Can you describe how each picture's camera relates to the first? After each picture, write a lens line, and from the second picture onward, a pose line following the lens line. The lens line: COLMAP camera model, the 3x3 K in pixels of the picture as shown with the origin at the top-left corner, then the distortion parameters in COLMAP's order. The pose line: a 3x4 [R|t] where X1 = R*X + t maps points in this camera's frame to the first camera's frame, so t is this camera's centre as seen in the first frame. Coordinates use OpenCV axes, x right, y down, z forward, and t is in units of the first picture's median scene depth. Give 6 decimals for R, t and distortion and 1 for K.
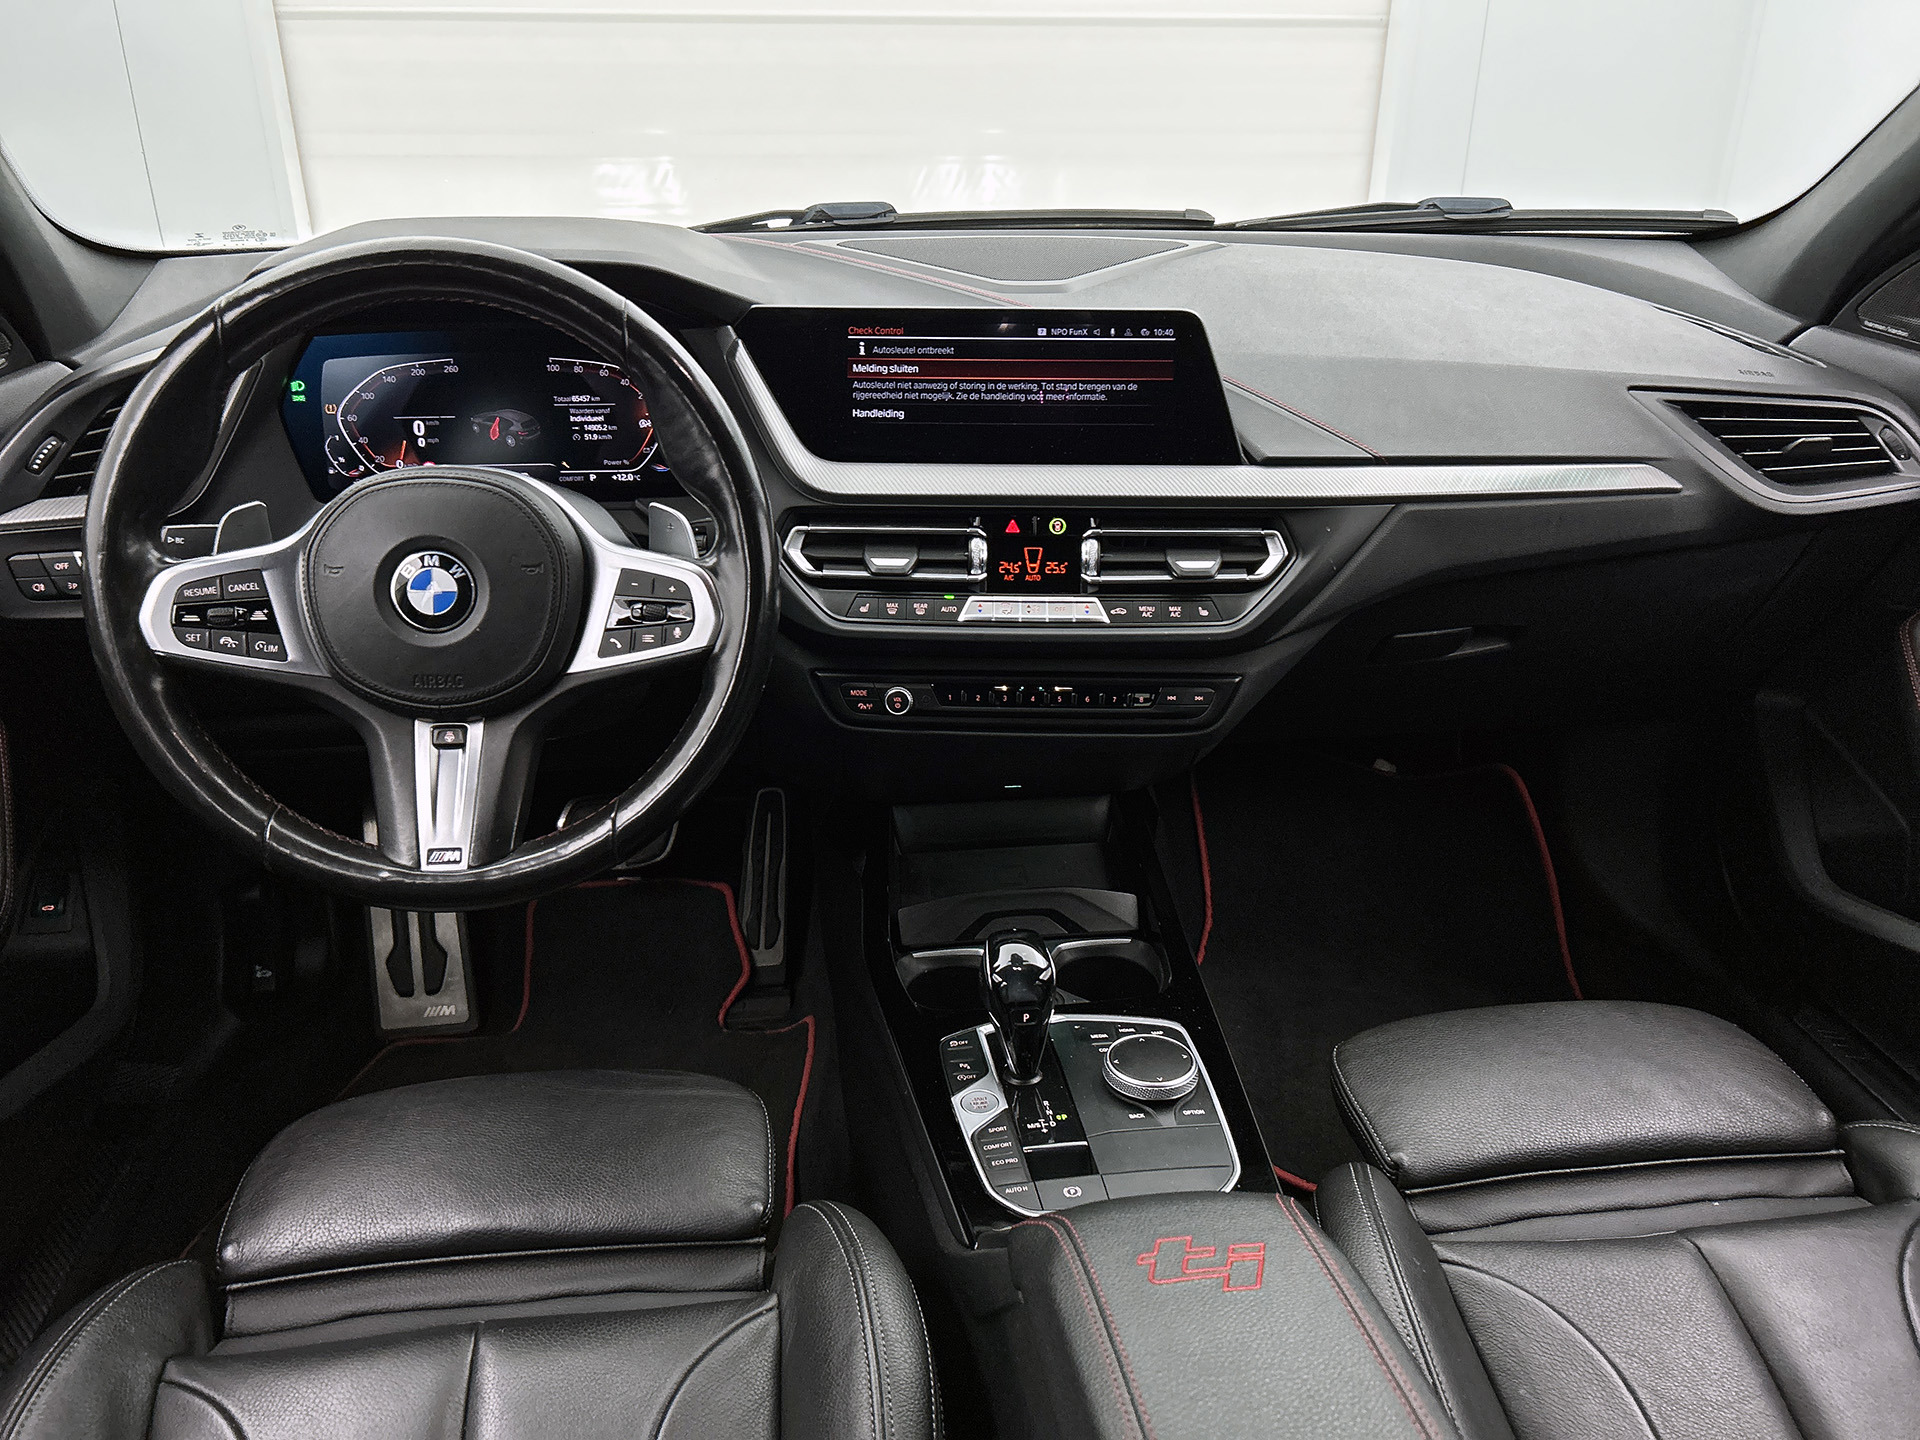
lens RADIAL K [[1454.8, 0, 948.8], [0, 1454.8, 733.3], [0, 0, 1]] dist [0.102424, -0.146085]
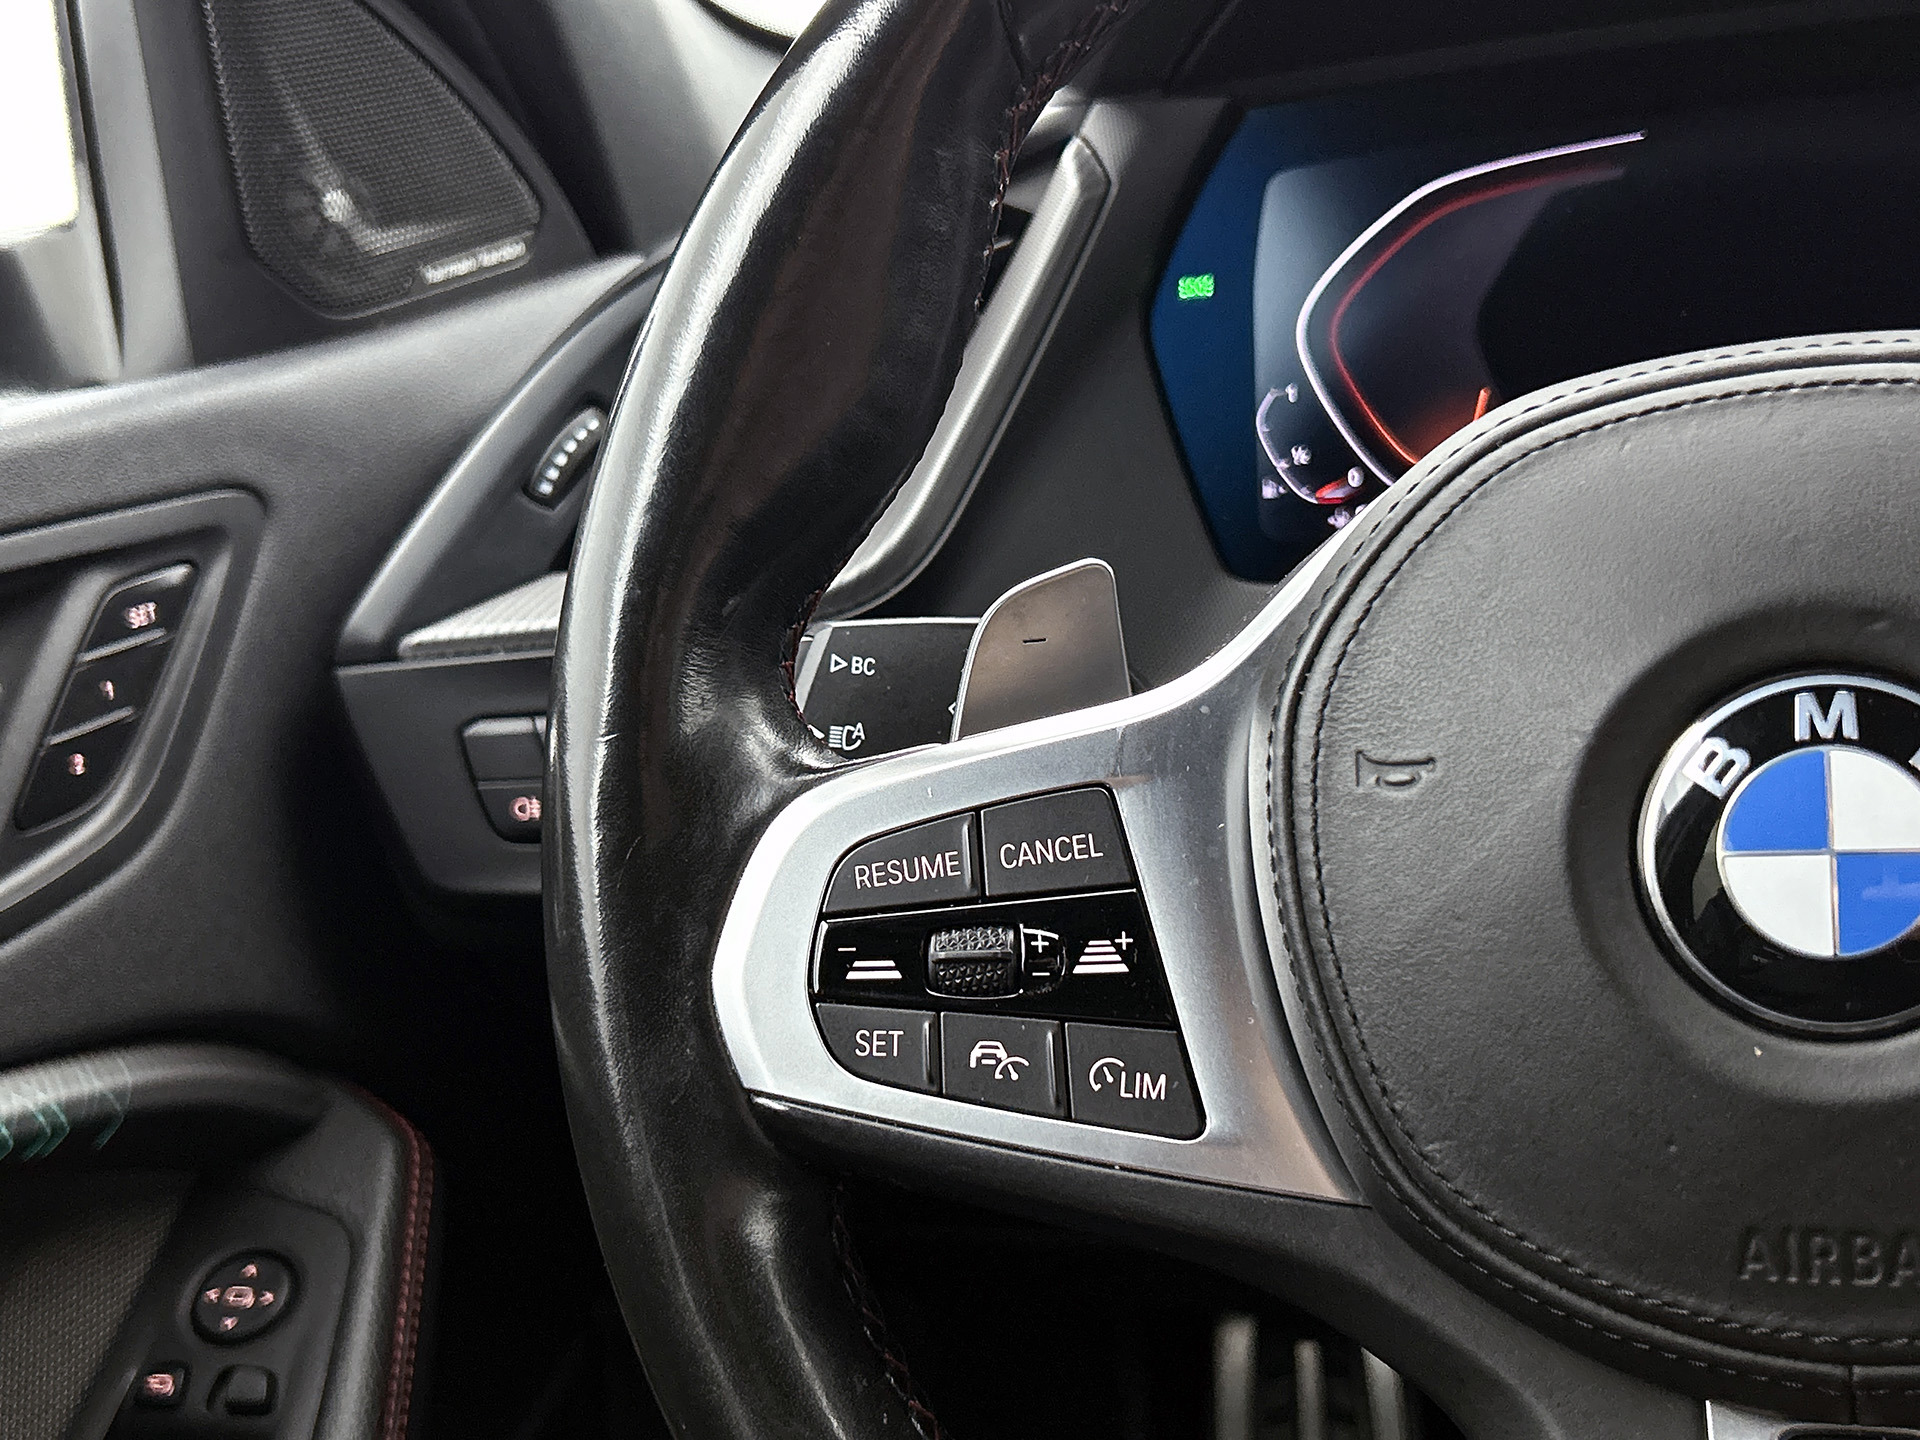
lens RADIAL K [[2251.0, 0, 965.7], [0, 2251.0, 729.7], [0, 0, 1]] dist [0.146680, -0.450332]
pose [[0.891741, -0.041794, -0.450613, -0.246767], [-0.016102, 0.992165, -0.123889, -0.056031], [0.452260, 0.117733, 0.884081, 0.507961]]
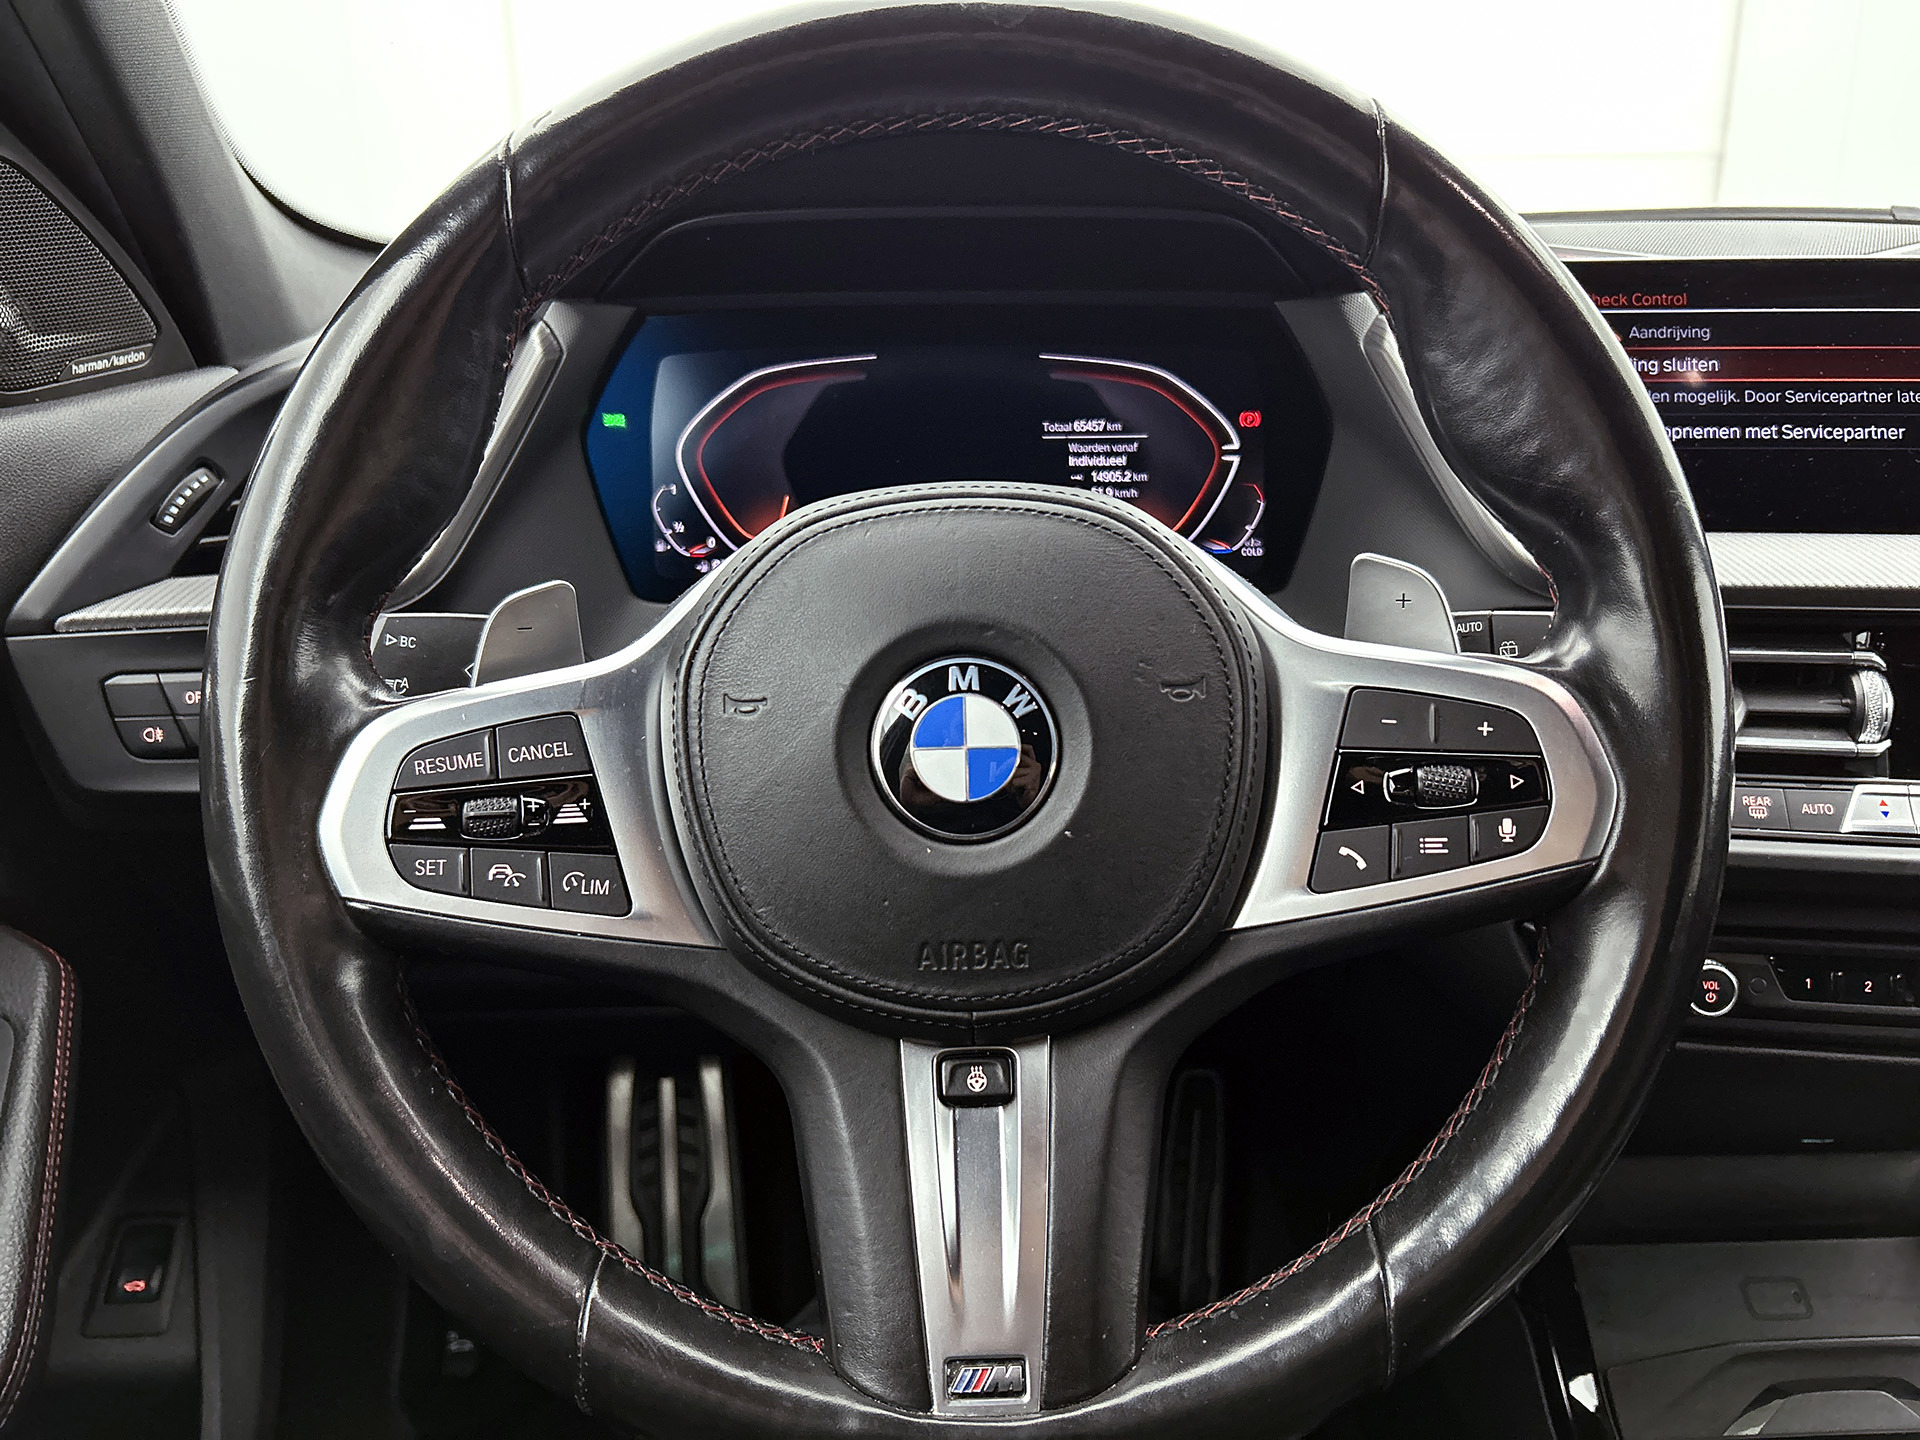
lens RADIAL K [[1451.0, 0, 991.4], [0, 1451.0, 732.8], [0, 0, 1]] dist [0.036334, -0.124606]
pose [[0.995162, -0.025290, -0.094942, -0.239534], [0.015111, 0.994205, -0.106433, -0.044404], [0.097083, 0.104483, 0.989777, 0.461776]]
